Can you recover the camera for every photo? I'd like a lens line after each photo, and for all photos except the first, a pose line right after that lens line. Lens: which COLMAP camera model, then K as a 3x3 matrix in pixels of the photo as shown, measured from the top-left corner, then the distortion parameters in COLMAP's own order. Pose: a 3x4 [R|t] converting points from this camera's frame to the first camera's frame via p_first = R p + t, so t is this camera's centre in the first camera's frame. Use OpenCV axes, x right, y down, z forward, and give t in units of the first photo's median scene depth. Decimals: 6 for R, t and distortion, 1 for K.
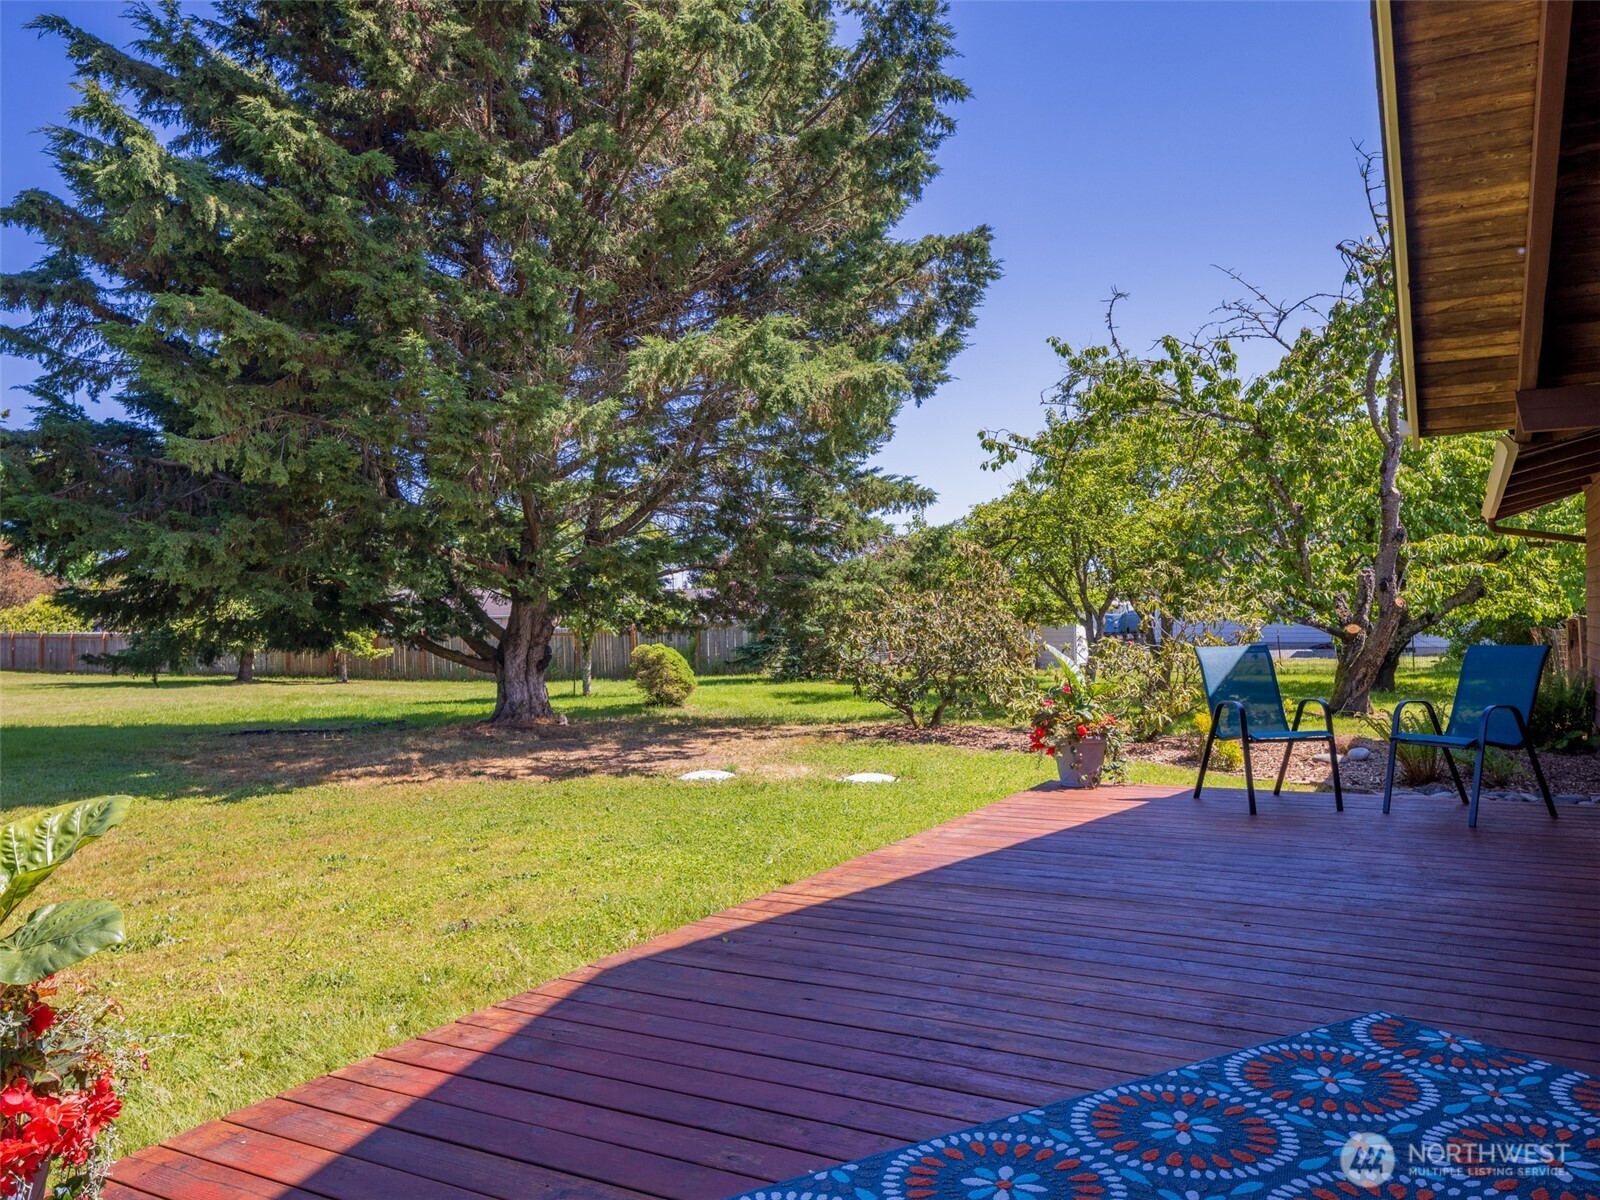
lens RADIAL K [[1072.0, 0, 799.9], [0, 1072.0, 603.5], [0, 0, 1]] dist [-0.010276, 0.006856]
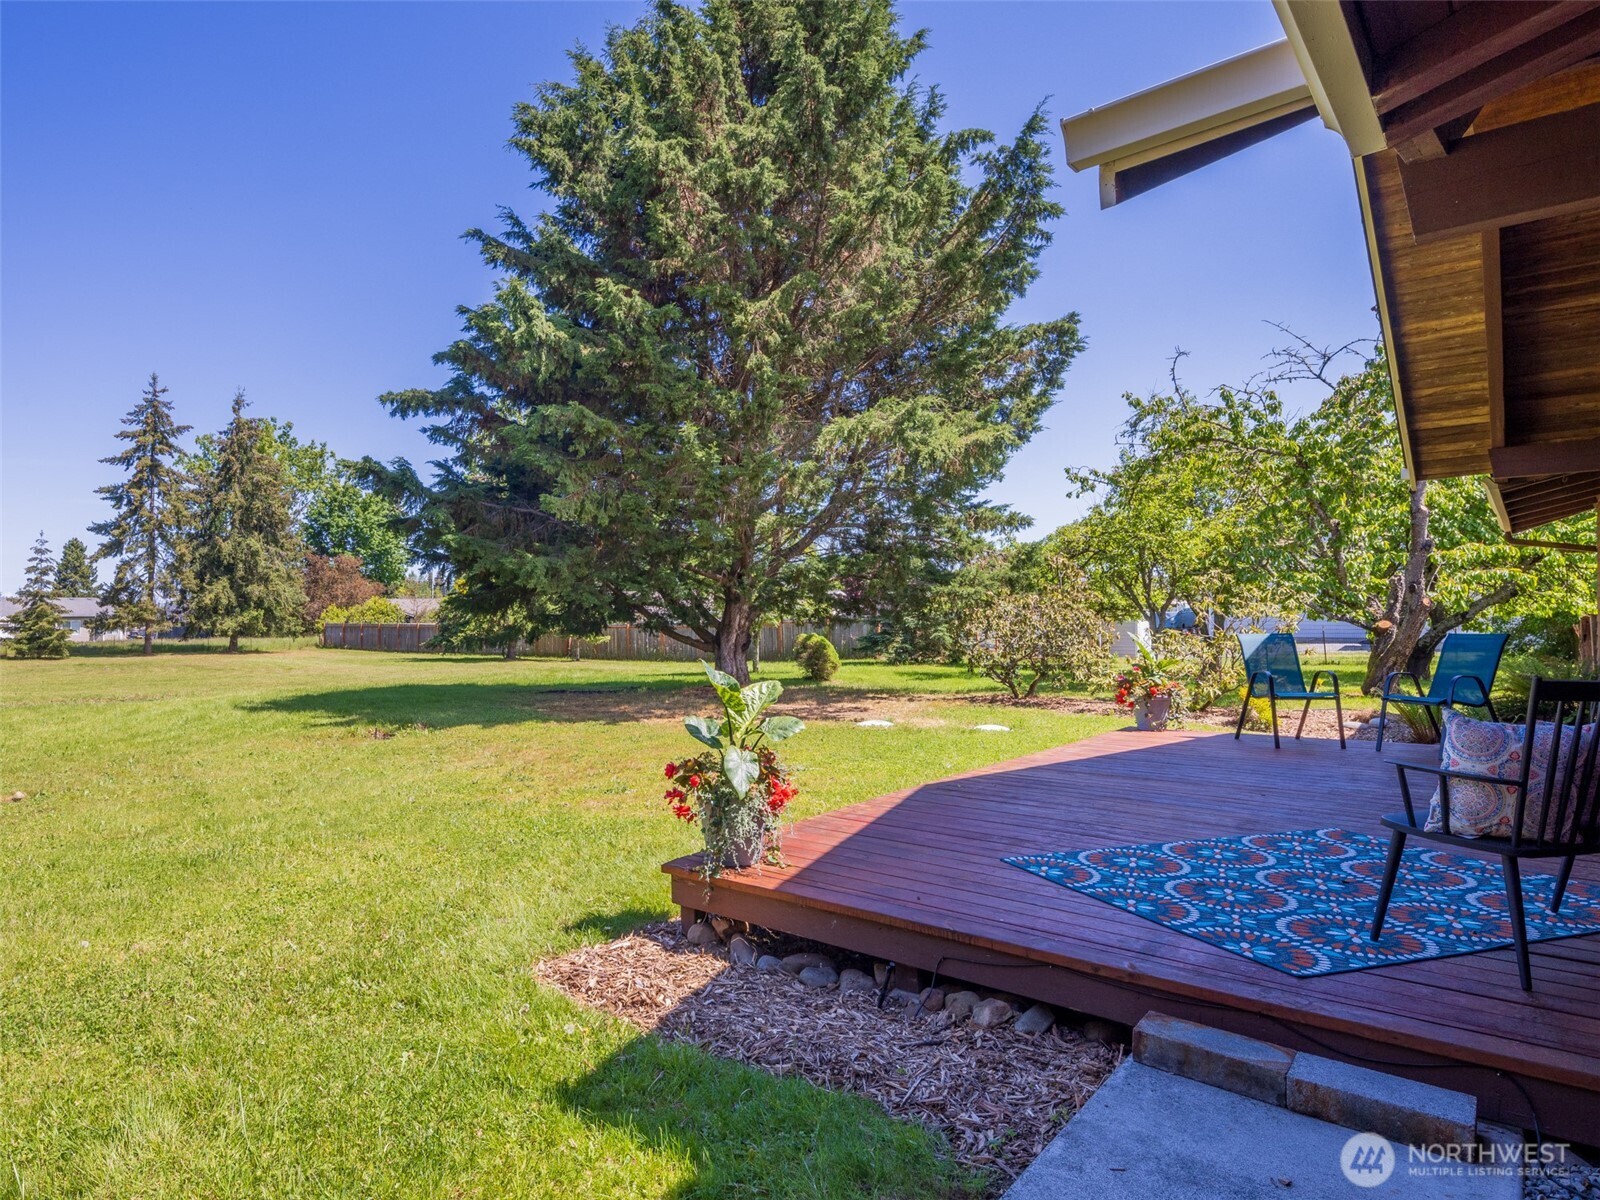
lens RADIAL K [[864.4, 0, 789.4], [0, 864.4, 623.8], [0, 0, 1]] dist [0.004911, 0.000053]
pose [[0.991394, 0.003509, -0.130862, -0.037827], [-0.000337, 0.999706, 0.024249, -0.000396], [0.130909, -0.023996, 0.991104, -0.116177]]
